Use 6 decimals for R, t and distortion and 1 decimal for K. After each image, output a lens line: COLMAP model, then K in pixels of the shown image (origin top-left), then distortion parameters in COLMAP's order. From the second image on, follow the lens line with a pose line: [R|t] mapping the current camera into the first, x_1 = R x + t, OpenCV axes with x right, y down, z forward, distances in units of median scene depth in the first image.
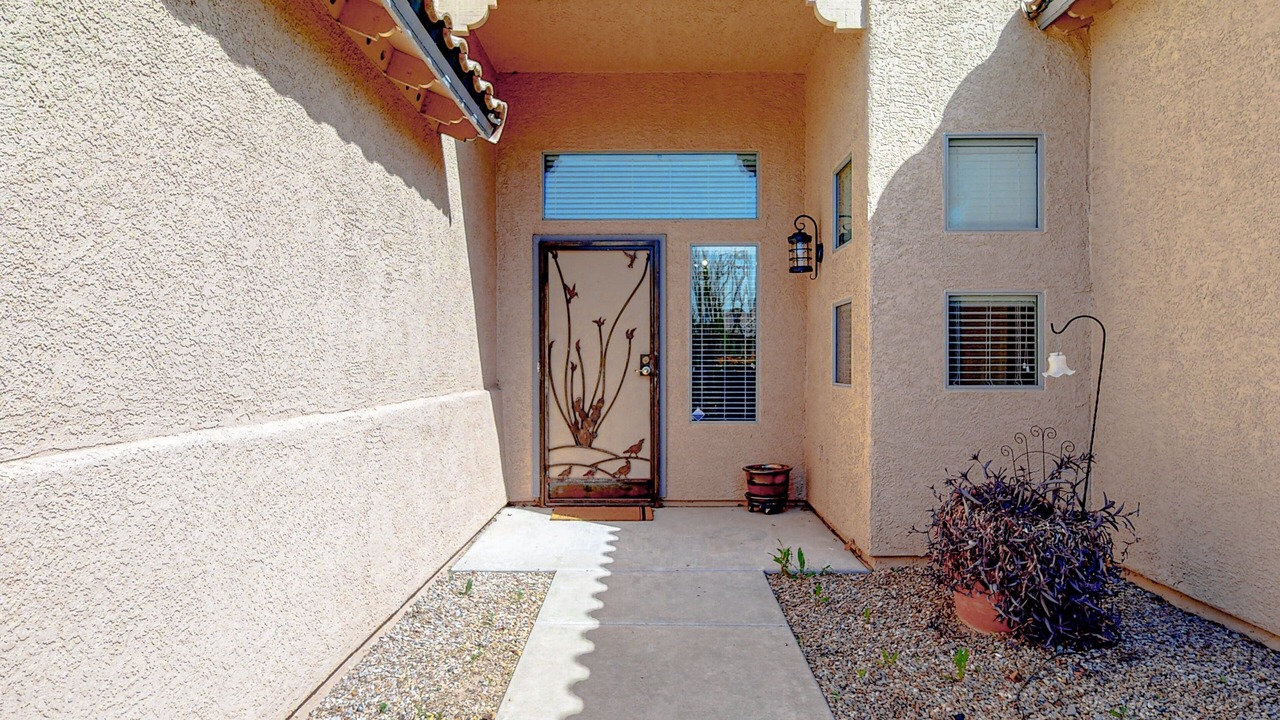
lens RADIAL K [[548.6, 0, 649.6], [0, 548.6, 362.3], [0, 0, 1]] dist [-0.000209, -0.000379]
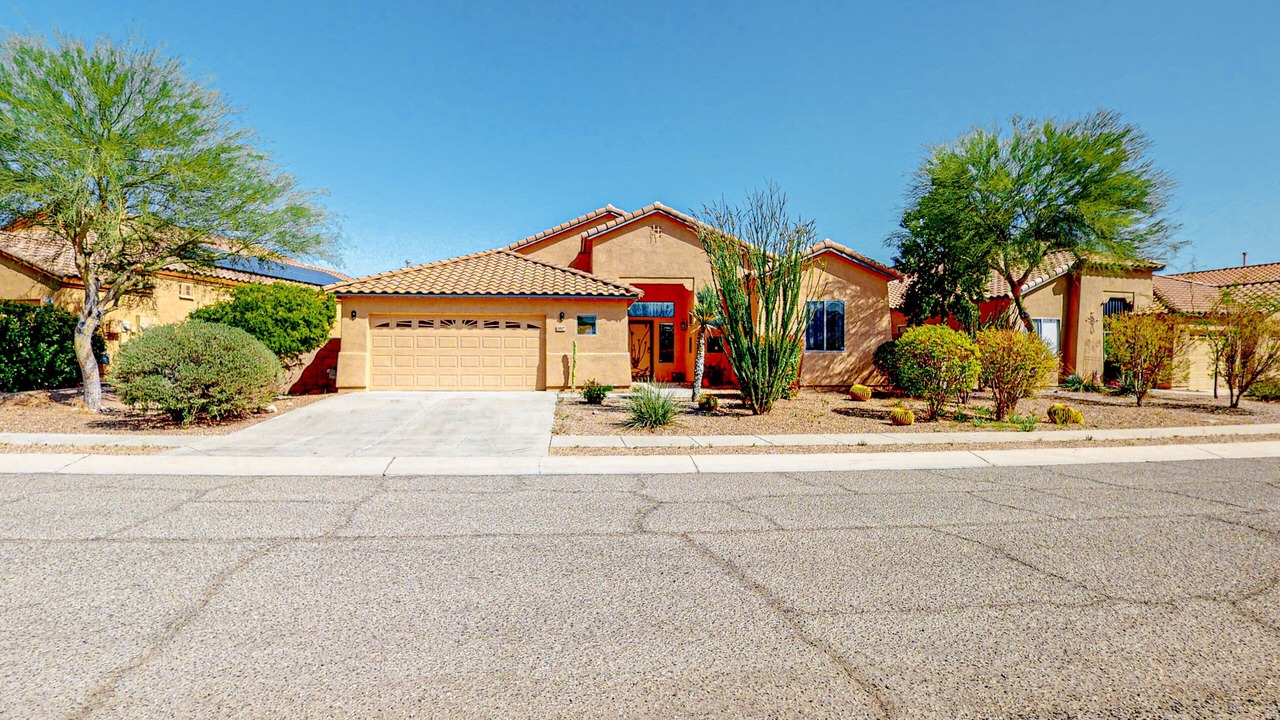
lens RADIAL K [[548.6, 0, 649.6], [0, 548.6, 362.3], [0, 0, 1]] dist [-0.000209, -0.000379]
pose [[0.988304, 0.003917, 0.152447, -0.676503], [-0.002966, 0.999975, -0.006469, 0.134083], [-0.152469, 0.005941, 0.988290, -3.362250]]
